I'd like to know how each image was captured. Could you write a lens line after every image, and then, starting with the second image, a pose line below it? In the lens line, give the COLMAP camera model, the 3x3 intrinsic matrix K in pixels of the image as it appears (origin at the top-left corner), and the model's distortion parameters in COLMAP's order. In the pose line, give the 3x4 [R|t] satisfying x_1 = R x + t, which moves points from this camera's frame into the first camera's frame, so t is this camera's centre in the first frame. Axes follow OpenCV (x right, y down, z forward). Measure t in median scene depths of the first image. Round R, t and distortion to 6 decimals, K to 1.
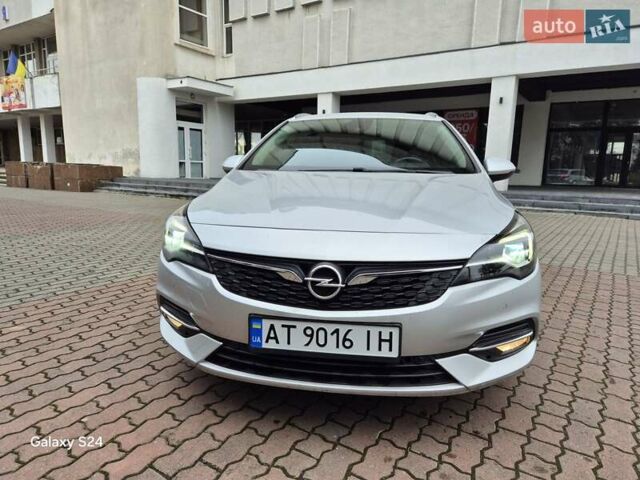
lens RADIAL K [[434.9, 0, 317.0], [0, 434.9, 242.6], [0, 0, 1]] dist [0.030396, -0.003196]
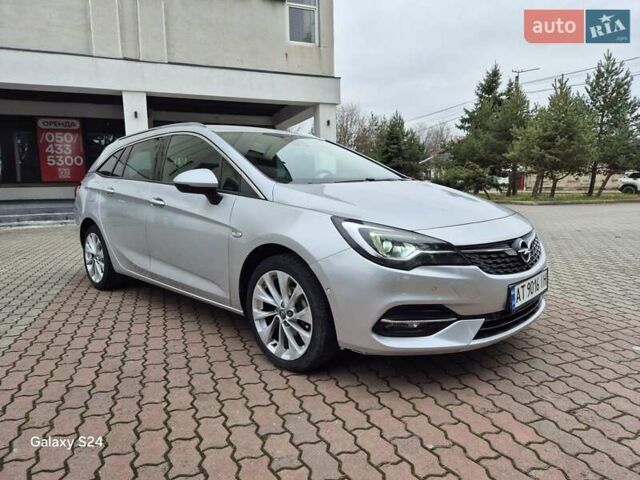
lens RADIAL K [[434.9, 0, 317.0], [0, 434.9, 242.6], [0, 0, 1]] dist [0.030396, -0.003196]
pose [[0.566462, -0.149772, 0.810363, -1.559934], [0.172064, 0.983168, 0.061433, -0.148420], [-0.805925, 0.104635, 0.582698, 0.689963]]
